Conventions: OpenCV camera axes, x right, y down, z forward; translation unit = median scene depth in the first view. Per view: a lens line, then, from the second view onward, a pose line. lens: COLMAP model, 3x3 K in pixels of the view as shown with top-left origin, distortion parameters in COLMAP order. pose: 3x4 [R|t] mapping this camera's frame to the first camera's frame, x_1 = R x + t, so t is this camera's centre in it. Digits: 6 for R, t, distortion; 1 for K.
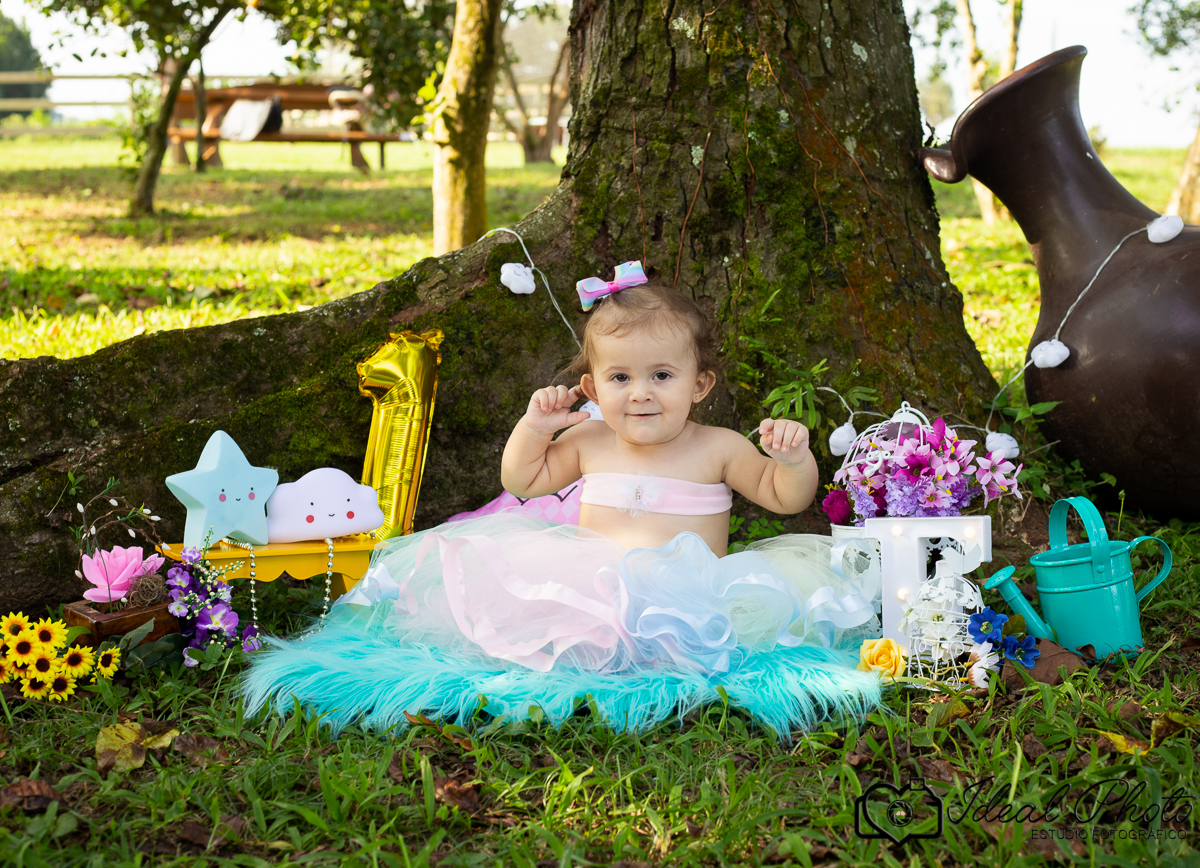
lens RADIAL K [[2073.6, 0, 600.0], [0, 2073.6, 434.0], [0, 0, 1]] dist [-0.084567, -0.105486]
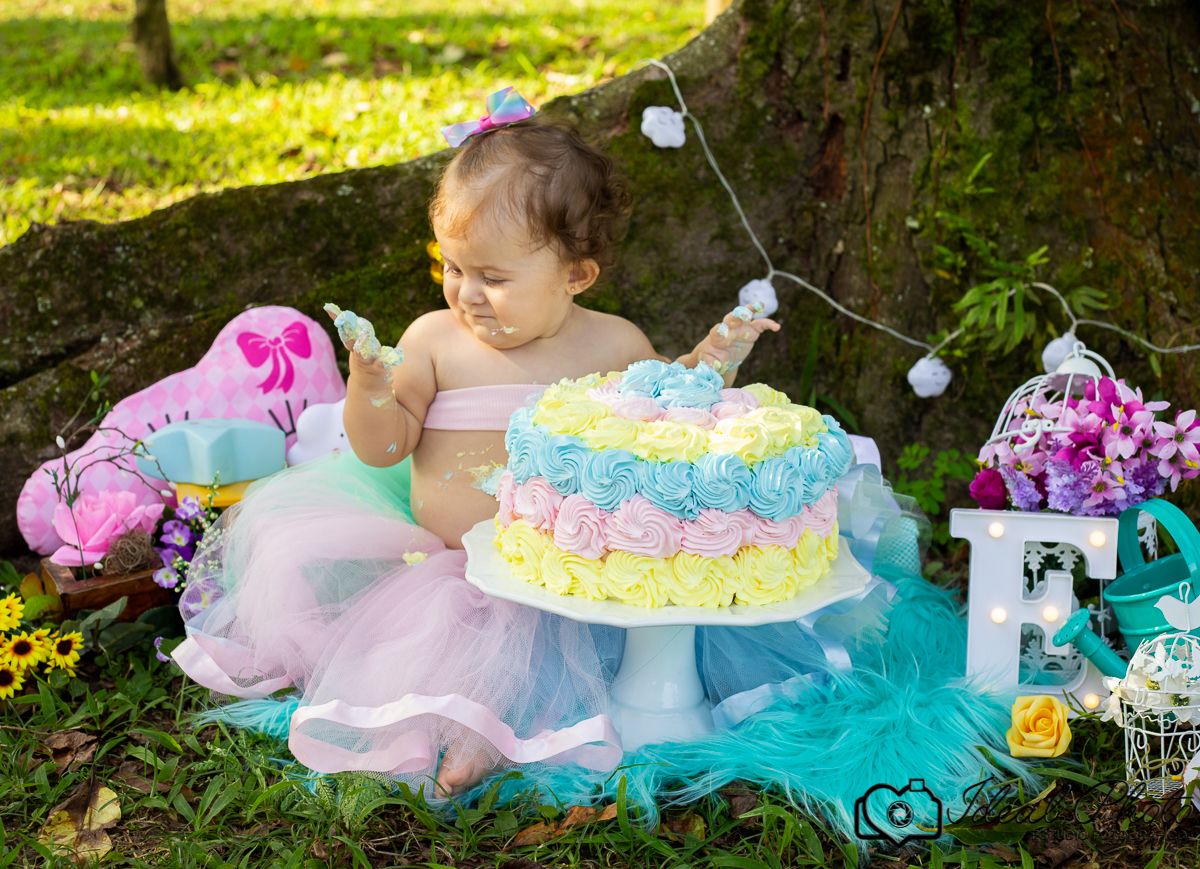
lens RADIAL K [[2058.2, 0, 540.1], [0, 2058.2, 420.2], [0, 0, 1]] dist [-0.075754, -0.171611]
pose [[0.979526, 0.045864, -0.196024, 0.074997], [-0.019057, 0.990455, 0.136512, -0.071172], [0.200414, -0.129982, 0.971050, 0.208225]]
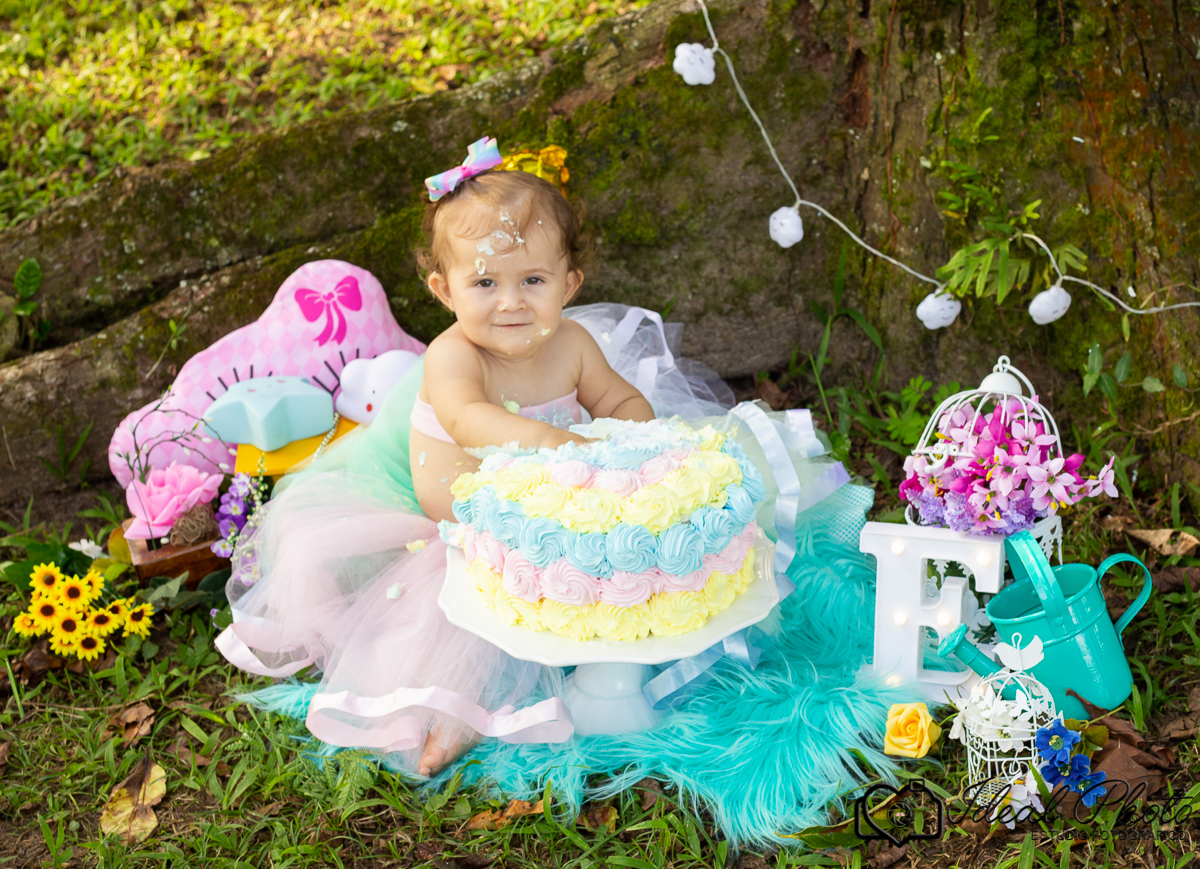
lens RADIAL K [[2388.6, 0, 598.3], [0, 2388.6, 492.6], [0, 0, 1]] dist [-0.059235, -0.150951]
pose [[0.951263, 0.093795, -0.293771, 0.225118], [0.022048, 0.929499, 0.368164, -0.272735], [0.307592, -0.356698, 0.882130, 0.076611]]
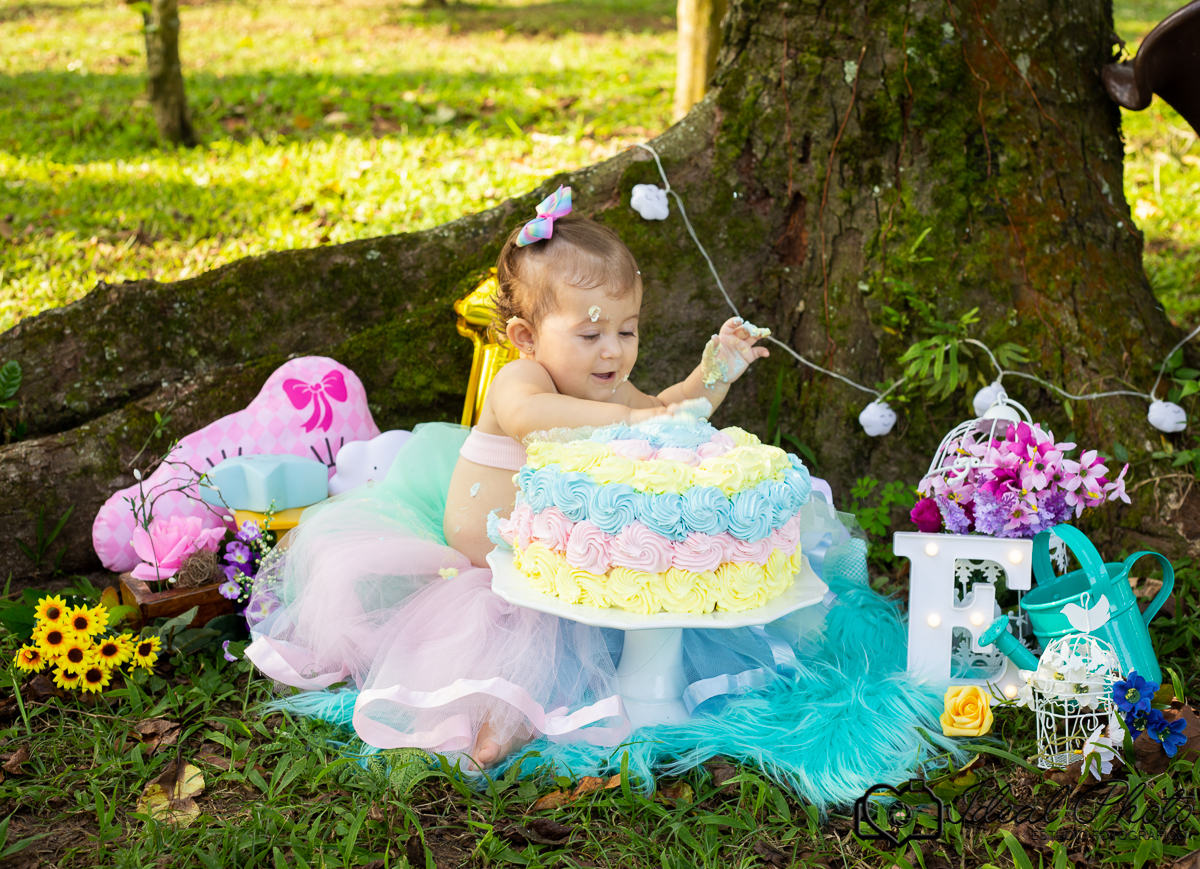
lens RADIAL K [[1963.3, 0, 600.0], [0, 1963.3, 434.5], [0, 0, 1]] dist [-0.074977, -0.139273]
pose [[0.987303, 0.047008, -0.151731, 0.076907], [-0.027442, 0.991322, 0.128560, -0.085149], [0.156458, -0.122764, 0.980026, 0.126508]]
